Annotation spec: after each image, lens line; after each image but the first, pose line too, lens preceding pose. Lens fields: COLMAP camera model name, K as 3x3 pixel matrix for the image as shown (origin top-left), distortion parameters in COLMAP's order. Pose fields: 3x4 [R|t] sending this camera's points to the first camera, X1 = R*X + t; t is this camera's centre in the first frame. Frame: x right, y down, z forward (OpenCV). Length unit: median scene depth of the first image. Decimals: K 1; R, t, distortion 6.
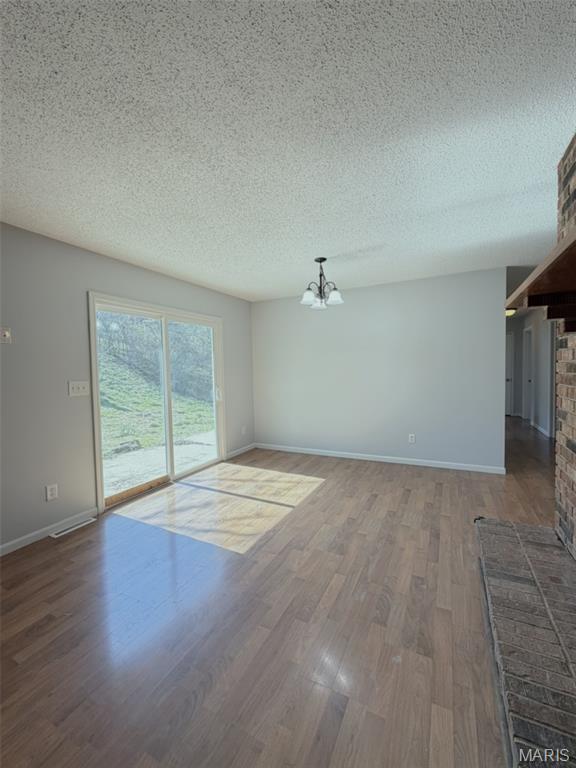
lens RADIAL K [[314.4, 0, 287.3], [0, 314.4, 381.6], [0, 0, 1]] dist [-0.001940, -0.000003]
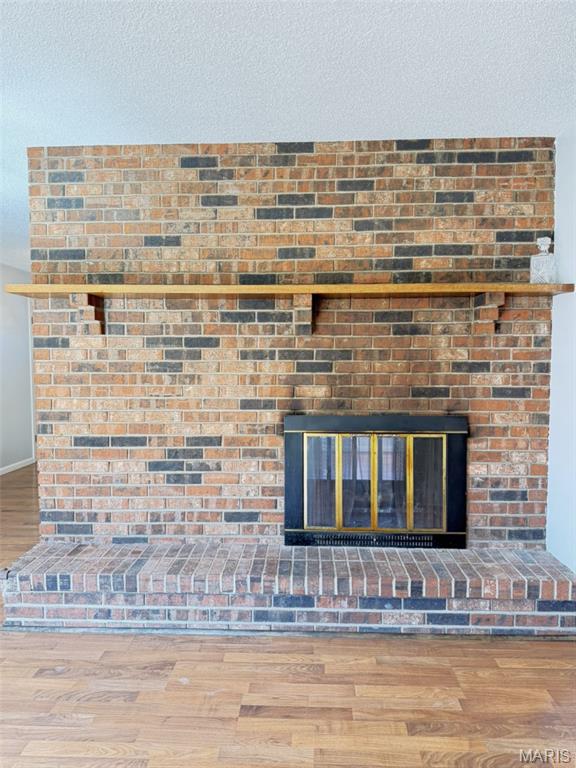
lens RADIAL K [[527.7, 0, 287.9], [0, 527.7, 393.7], [0, 0, 1]] dist [0.125827, -0.202997]
pose [[-0.416116, -0.029476, 0.908834, -0.511241], [0.049858, 0.997231, 0.055171, -0.009899], [-0.907944, 0.068270, -0.413494, 0.573923]]
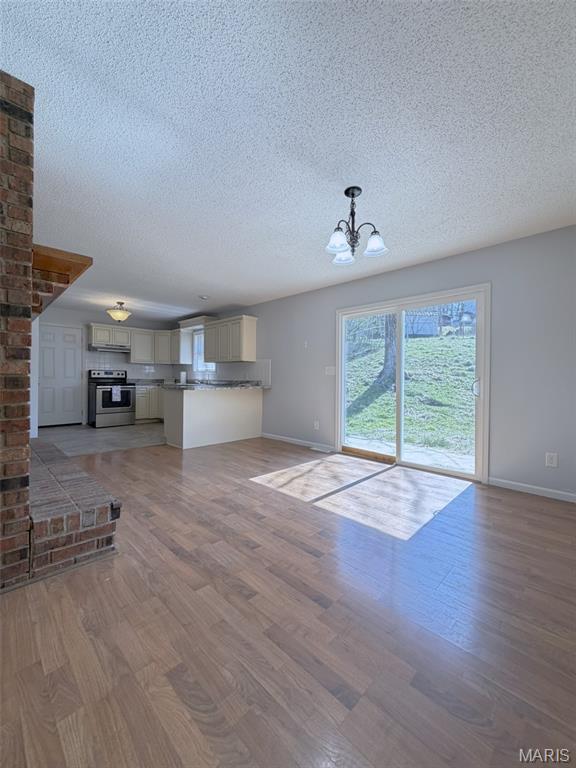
lens RADIAL K [[311.8, 0, 286.5], [0, 311.8, 381.4], [0, 0, 1]] dist [-0.003039, 0.000257]
pose [[-0.305645, 0.023921, -0.951845, 0.836707], [-0.044465, 0.998235, 0.039365, 0.022815], [0.951107, 0.054355, -0.304041, 1.104541]]
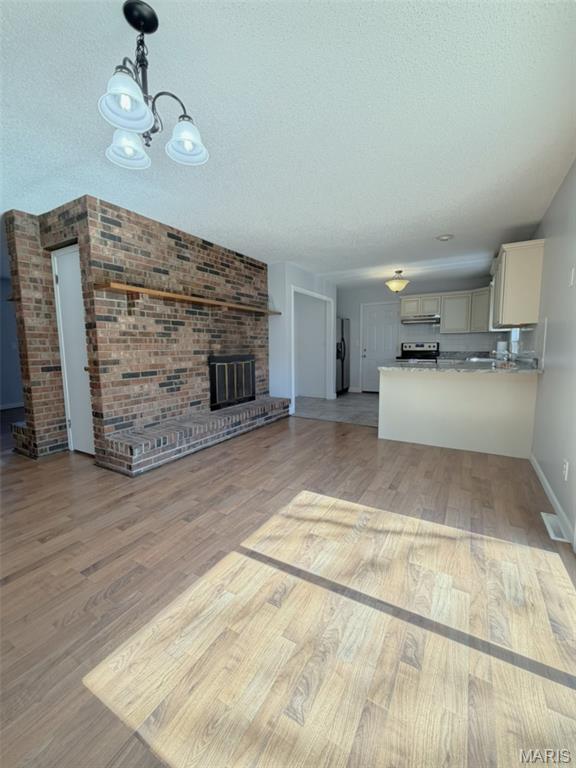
lens RADIAL K [[311.8, 0, 286.5], [0, 311.8, 381.4], [0, 0, 1]] dist [-0.003039, 0.000257]
pose [[-0.997664, 0.019845, 0.065361, -0.082356], [0.029910, 0.987176, 0.156806, -0.012861], [-0.061411, 0.158394, -0.985464, 1.431601]]
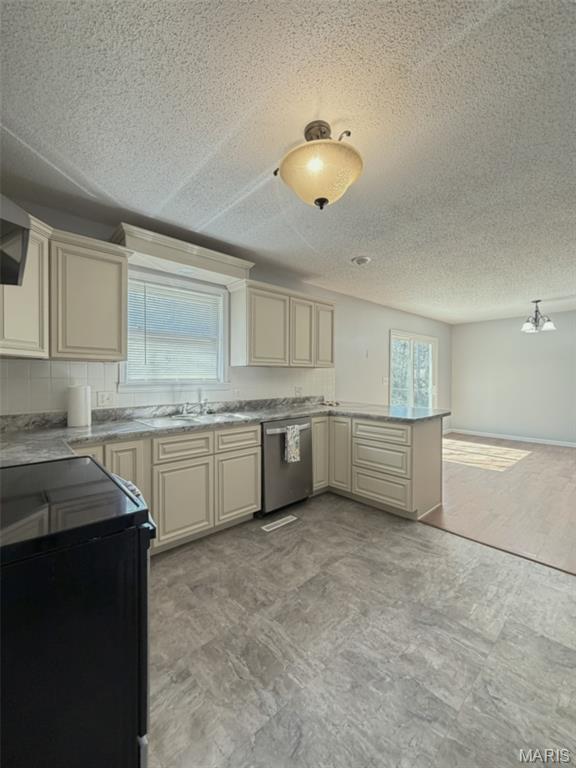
lens RADIAL K [[314.4, 0, 287.3], [0, 314.4, 381.6], [0, 0, 1]] dist [-0.001940, -0.000003]
pose [[0.932814, 0.024943, -0.359494, -0.460904], [-0.032835, 0.999335, -0.015862, 0.061704], [0.358859, 0.026600, 0.933013, -0.828396]]
